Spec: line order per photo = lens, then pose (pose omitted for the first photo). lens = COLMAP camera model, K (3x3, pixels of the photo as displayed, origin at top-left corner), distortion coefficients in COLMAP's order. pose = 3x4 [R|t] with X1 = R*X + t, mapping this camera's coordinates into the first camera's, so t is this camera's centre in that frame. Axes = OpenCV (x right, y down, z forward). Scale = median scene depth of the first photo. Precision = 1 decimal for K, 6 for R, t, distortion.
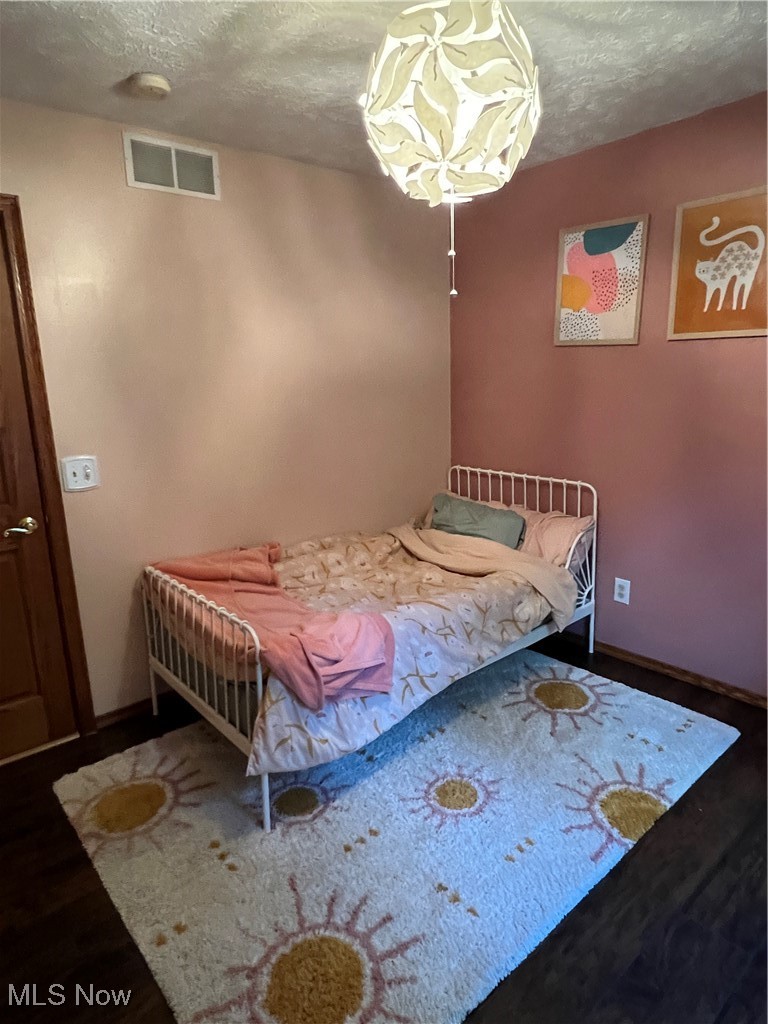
lens RADIAL K [[617.6, 0, 387.8], [0, 617.6, 507.7], [0, 0, 1]] dist [-0.003413, -0.001119]
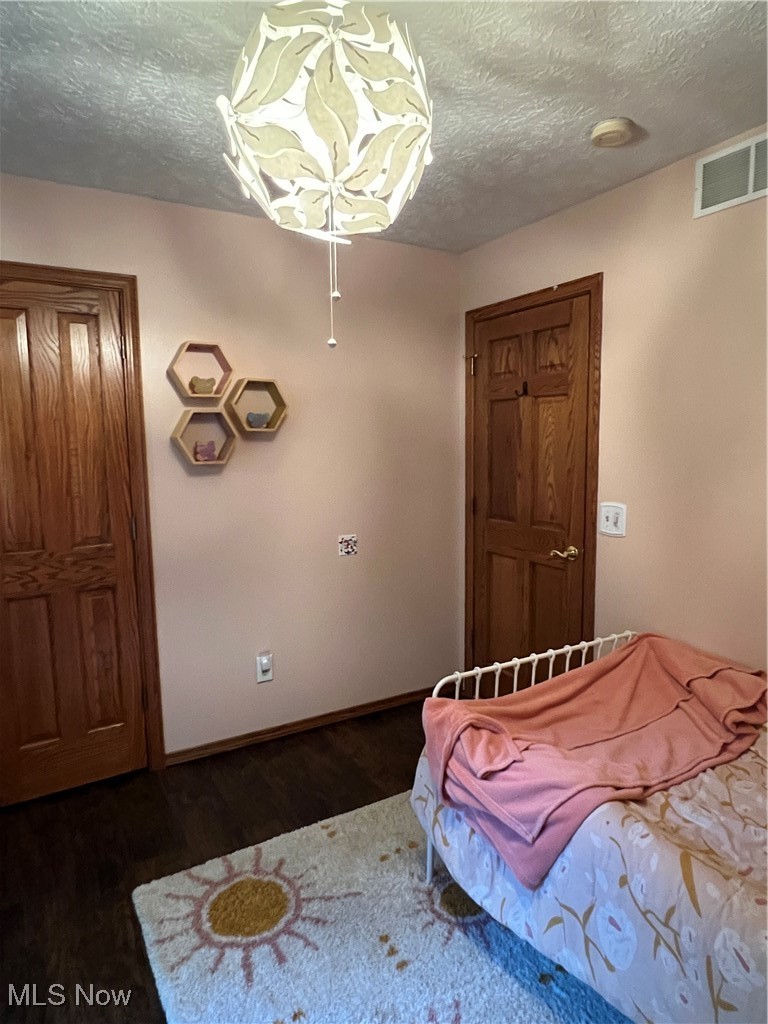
lens RADIAL K [[617.6, 0, 388.5], [0, 617.6, 512.5], [0, 0, 1]] dist [-0.003413, -0.001119]
pose [[-0.170663, 0.146651, -0.974355, 0.659911], [-0.207913, 0.961237, 0.181093, -0.201119], [0.963144, 0.233487, -0.133557, 0.881751]]
